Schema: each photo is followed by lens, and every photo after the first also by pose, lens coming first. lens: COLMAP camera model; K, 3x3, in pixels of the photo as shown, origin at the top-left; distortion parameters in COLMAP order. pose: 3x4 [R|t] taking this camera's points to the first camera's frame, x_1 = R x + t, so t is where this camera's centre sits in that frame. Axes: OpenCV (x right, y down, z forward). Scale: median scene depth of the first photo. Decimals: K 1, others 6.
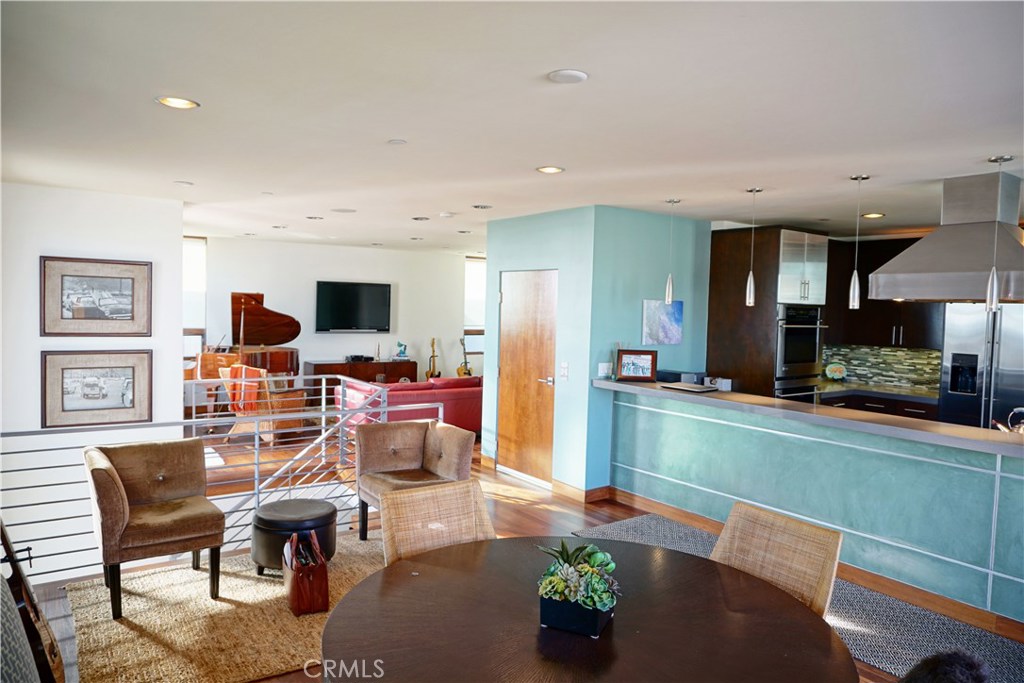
lens RADIAL K [[683.0, 0, 509.3], [0, 683.0, 337.2], [0, 0, 1]] dist [-0.051914, 0.032102]
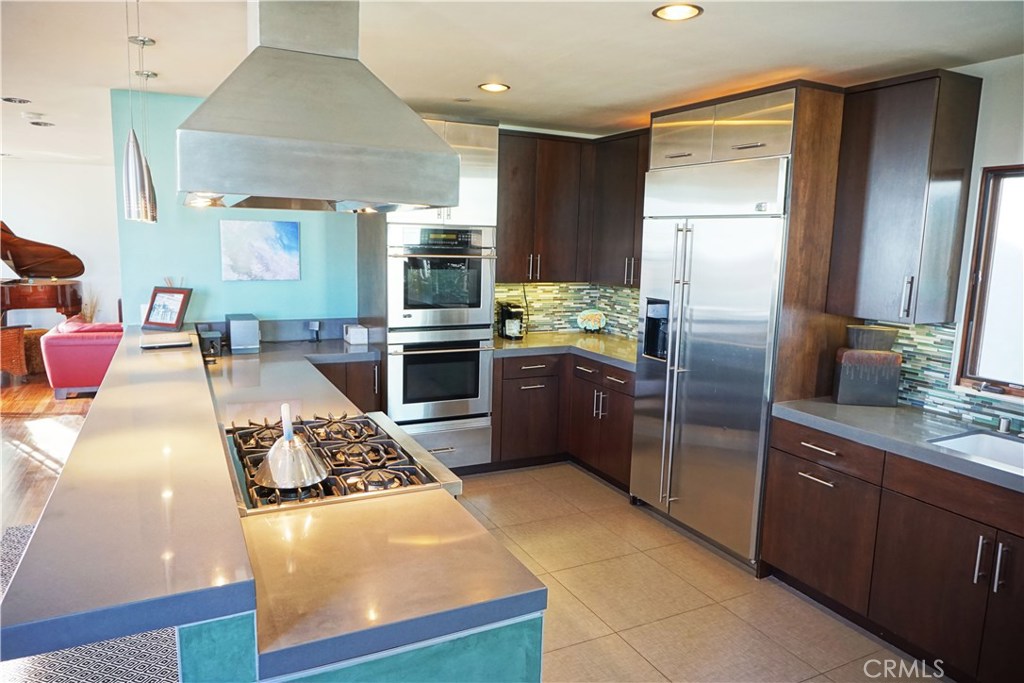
lens RADIAL K [[683.0, 0, 509.7], [0, 683.0, 343.2], [0, 0, 1]] dist [-0.051914, 0.032102]
pose [[0.987632, 0.025358, -0.154726, 0.519149], [-0.009330, 0.994591, 0.103448, -0.000236], [0.156512, -0.100725, 0.982527, 0.253355]]
